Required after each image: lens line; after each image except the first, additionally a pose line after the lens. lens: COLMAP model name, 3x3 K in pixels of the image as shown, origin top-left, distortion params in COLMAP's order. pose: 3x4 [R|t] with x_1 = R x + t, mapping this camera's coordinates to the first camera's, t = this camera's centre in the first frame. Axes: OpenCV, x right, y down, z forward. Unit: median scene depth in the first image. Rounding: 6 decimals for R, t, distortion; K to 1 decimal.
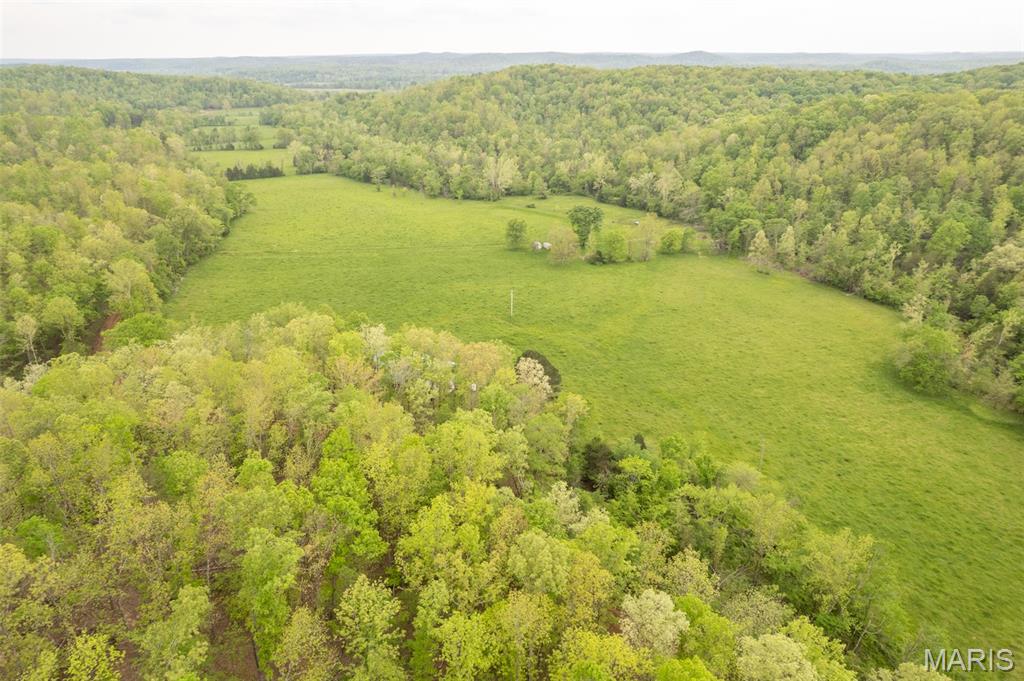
lens RADIAL K [[654.2, 0, 512.0], [0, 654.2, 340.5], [0, 0, 1]] dist [-0.080267, 0.072553]
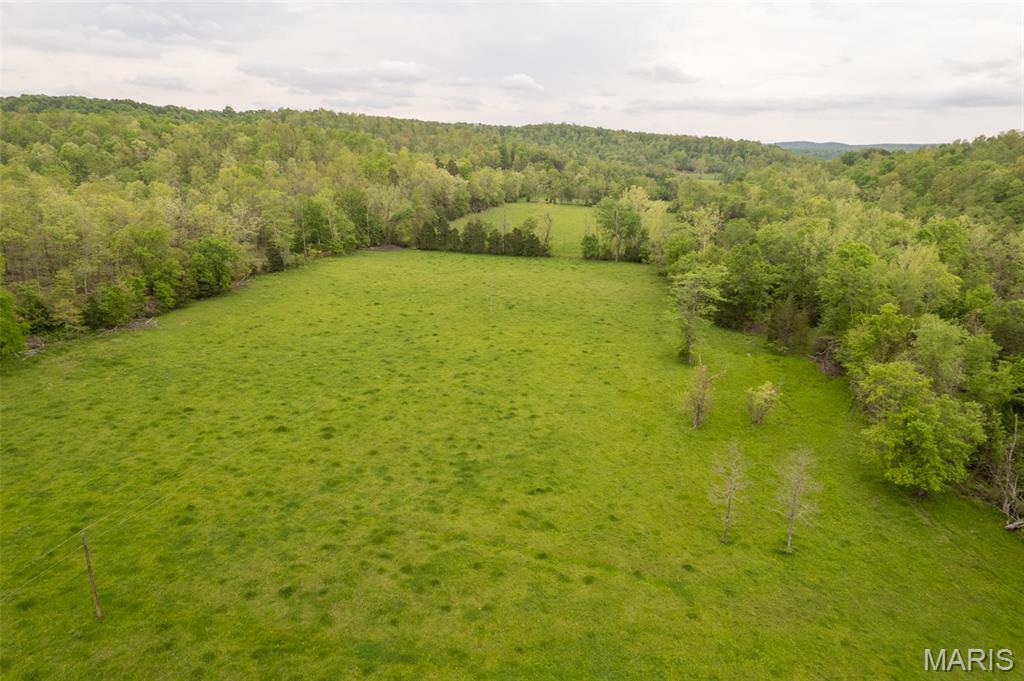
lens RADIAL K [[654.2, 0, 512.0], [0, 654.2, 340.5], [0, 0, 1]] dist [-0.080267, 0.072553]
pose [[0.705955, 0.204994, -0.677942, -0.088675], [-0.289051, 0.957244, -0.011546, -0.223593], [0.646589, 0.204111, 0.735025, 0.802241]]
